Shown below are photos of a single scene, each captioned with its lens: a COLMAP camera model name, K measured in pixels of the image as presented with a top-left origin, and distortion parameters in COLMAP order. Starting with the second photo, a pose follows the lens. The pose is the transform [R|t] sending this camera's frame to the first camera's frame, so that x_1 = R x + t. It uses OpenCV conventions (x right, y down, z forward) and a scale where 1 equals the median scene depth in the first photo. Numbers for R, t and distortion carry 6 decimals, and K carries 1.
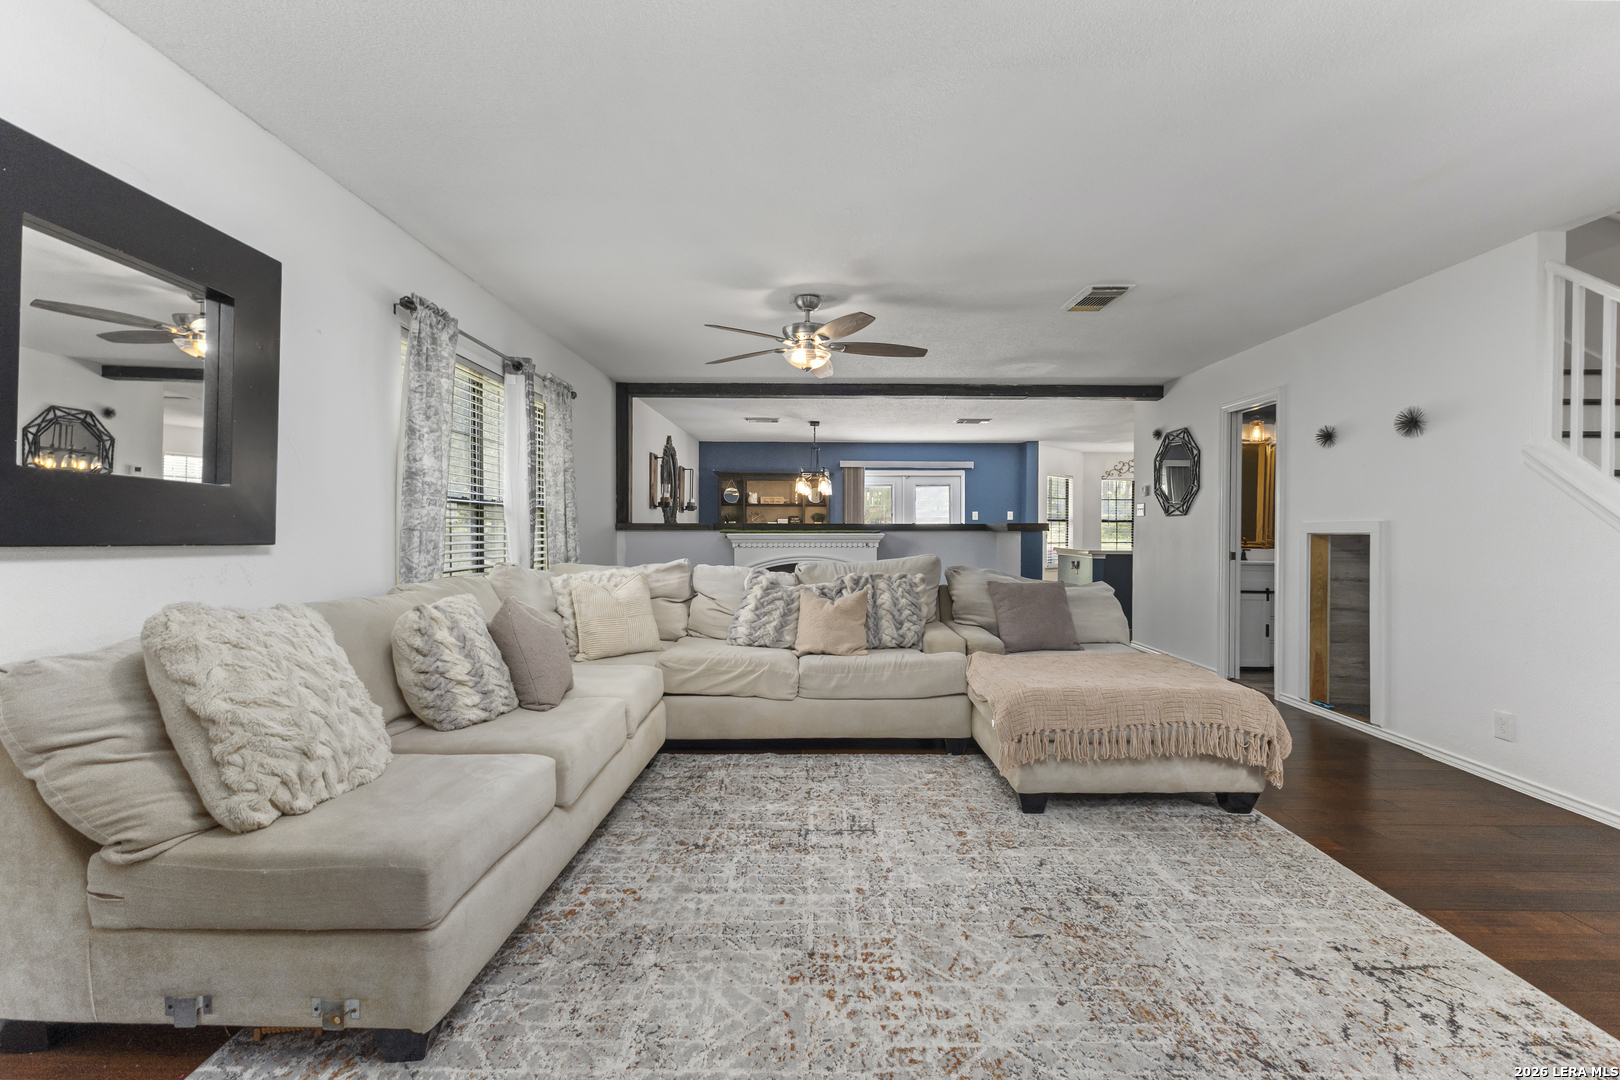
lens RADIAL K [[705.6, 0, 831.1], [0, 705.6, 529.3], [0, 0, 1]] dist [0.014157, -0.003550]
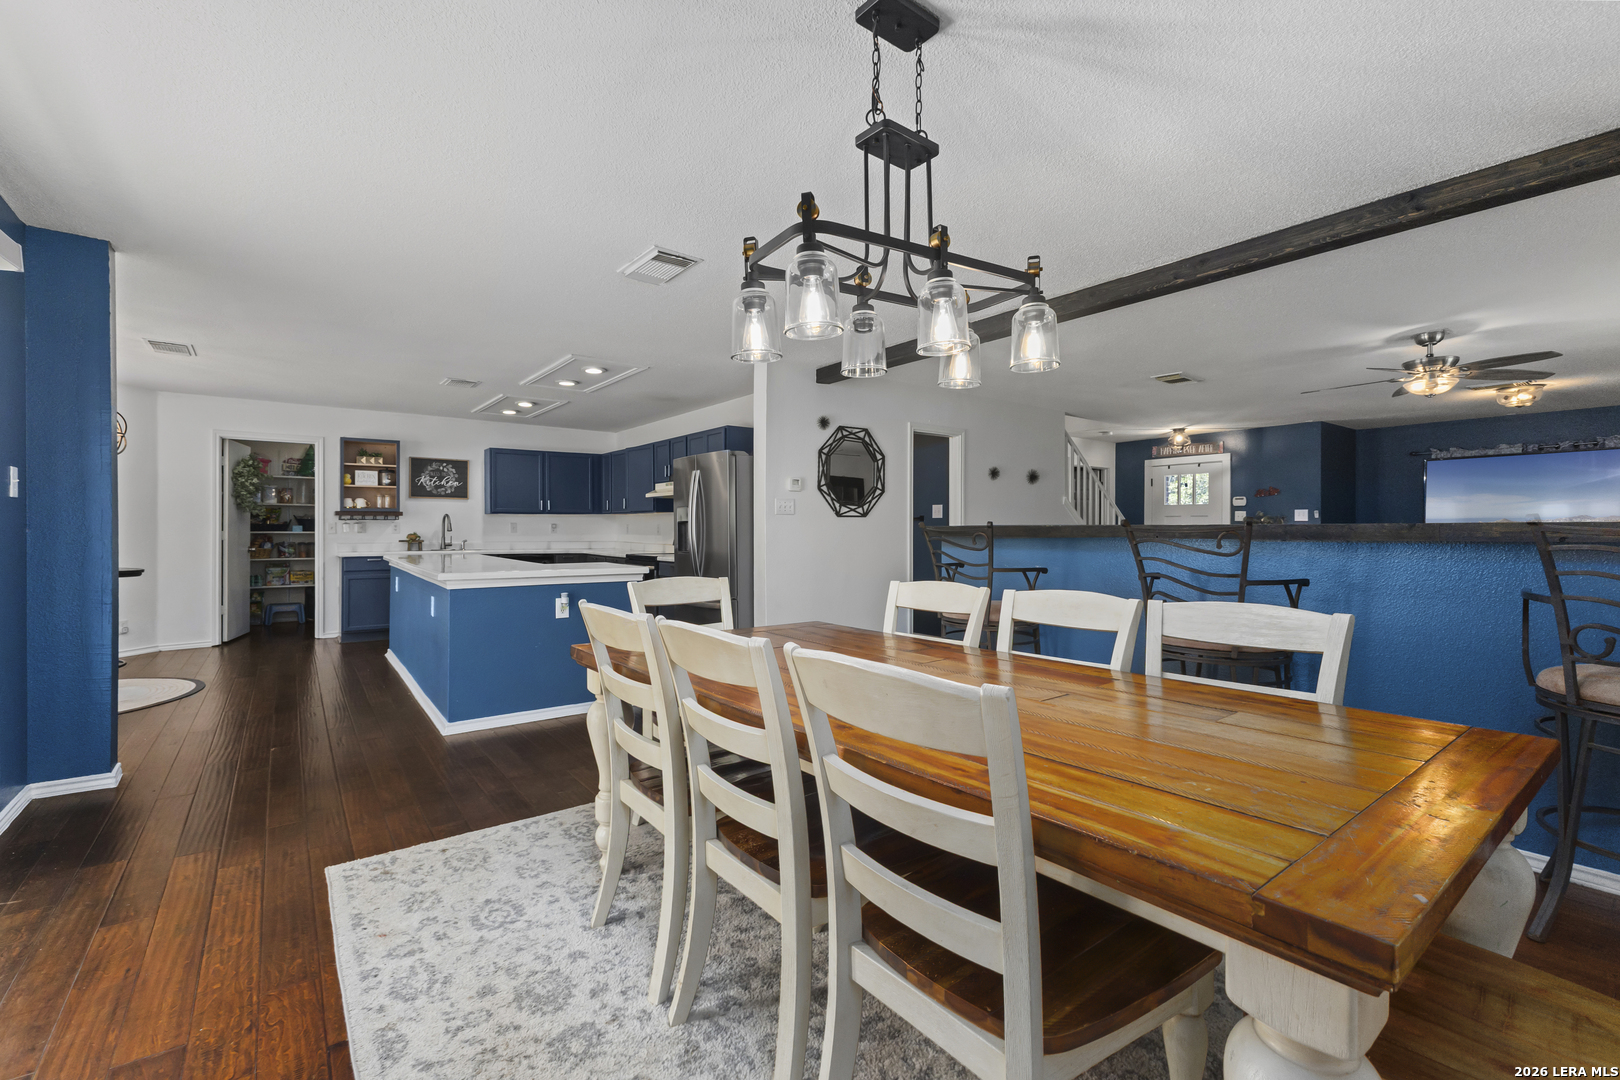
lens RADIAL K [[705.6, 0, 806.8], [0, 705.6, 528.4], [0, 0, 1]] dist [0.014157, -0.003550]
pose [[-0.599104, -0.001860, 0.800669, -0.413603], [-0.002034, 0.999998, 0.000802, -0.008475], [-0.800669, -0.001149, -0.599106, 2.901032]]
